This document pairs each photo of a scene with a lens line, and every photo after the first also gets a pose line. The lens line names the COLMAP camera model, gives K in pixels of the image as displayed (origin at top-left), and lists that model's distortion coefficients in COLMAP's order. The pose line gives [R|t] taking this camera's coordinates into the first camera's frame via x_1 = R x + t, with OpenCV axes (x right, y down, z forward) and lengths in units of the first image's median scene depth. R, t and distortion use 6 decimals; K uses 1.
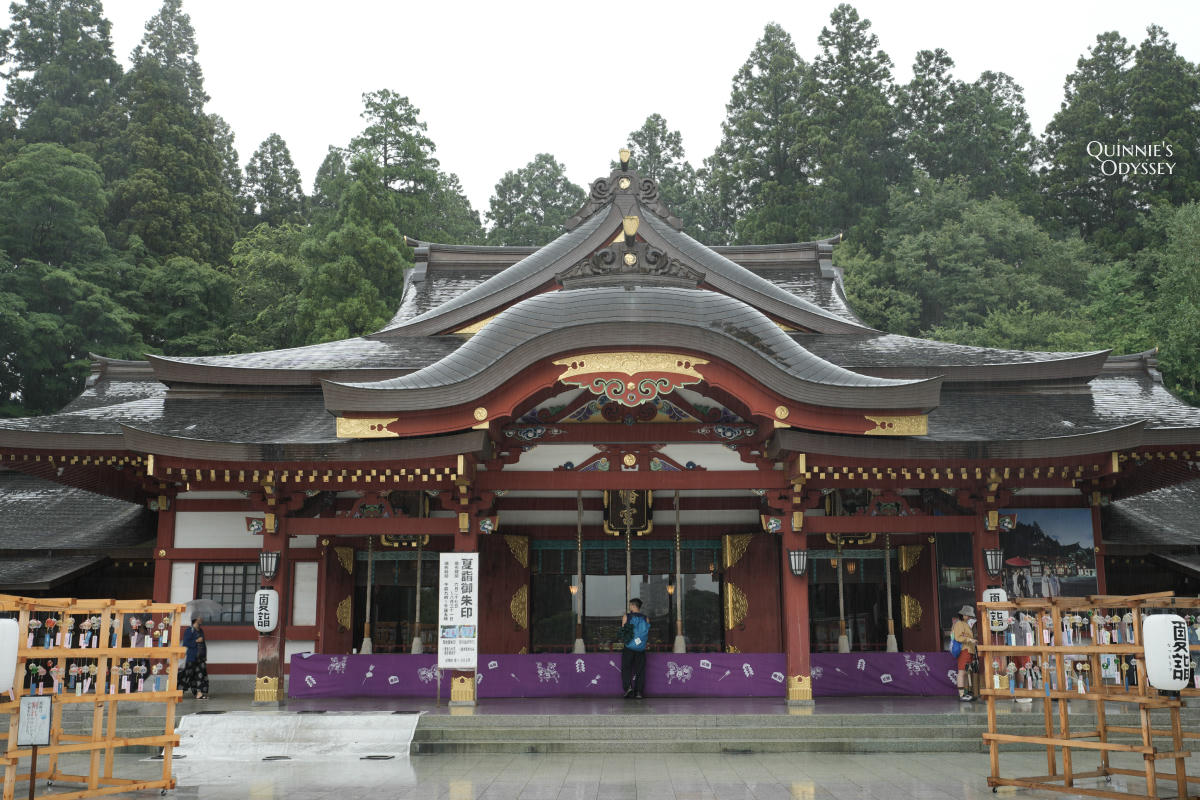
lens RADIAL K [[1204.0, 0, 602.9], [0, 1204.0, 402.8], [0, 0, 1]] dist [-0.030015, 0.000000]
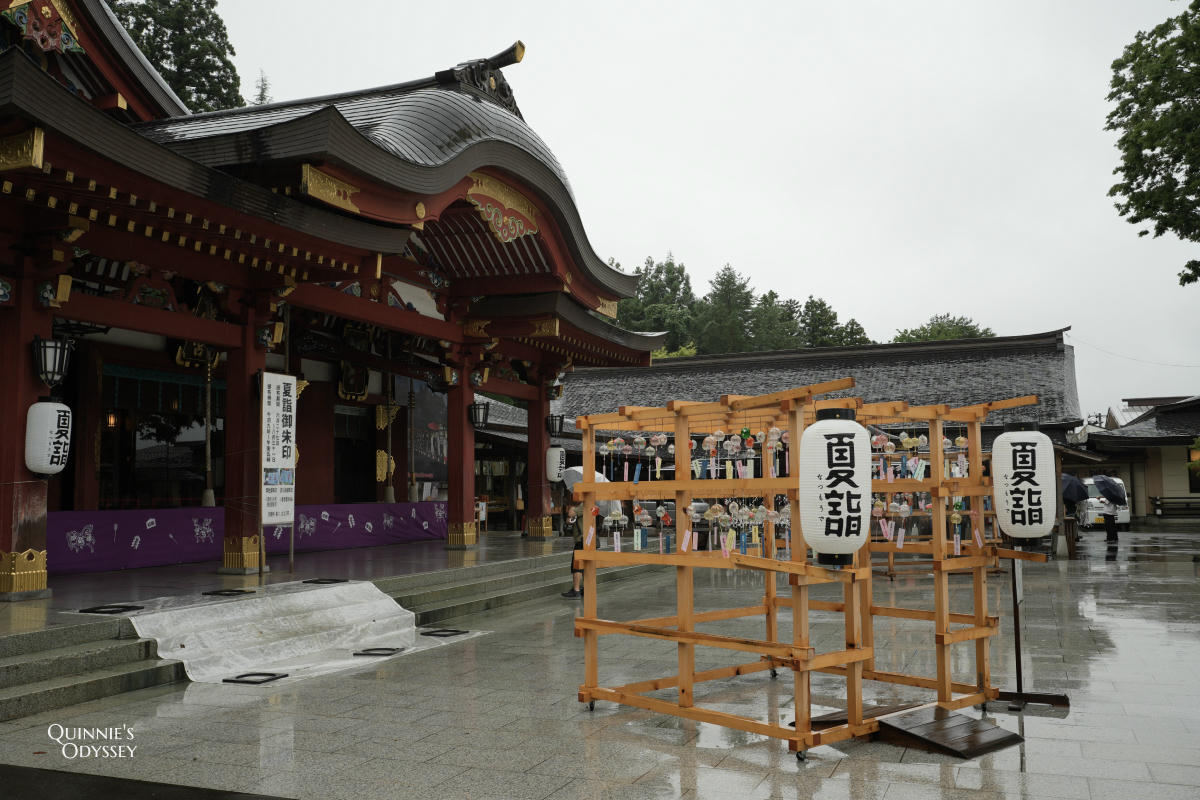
lens RADIAL K [[1051.0, 0, 601.2], [0, 1051.0, 399.2], [0, 0, 1]] dist [-0.045578, 0.000960]
pose [[0.364497, 0.078469, 0.927893, -0.661624], [-0.162157, 0.986568, -0.019732, 0.121308], [-0.916977, -0.143273, 0.372325, 0.570073]]
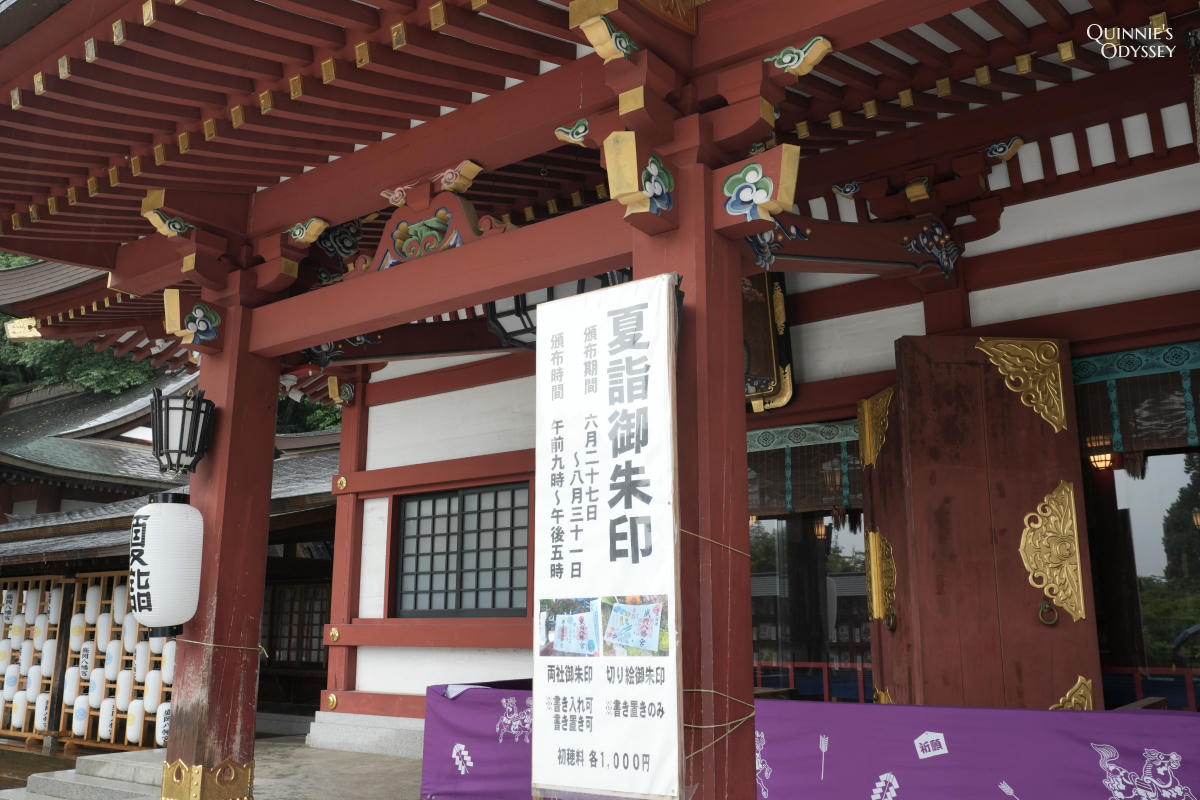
lens RADIAL K [[1033.9, 0, 599.0], [0, 1033.9, 400.8], [0, 0, 1]] dist [-0.030875, 0.015131]
pose [[0.811576, -0.125455, -0.570619, -0.006870], [0.107208, 0.992068, -0.065634, 0.160682], [0.574327, -0.007909, 0.818588, 0.839931]]
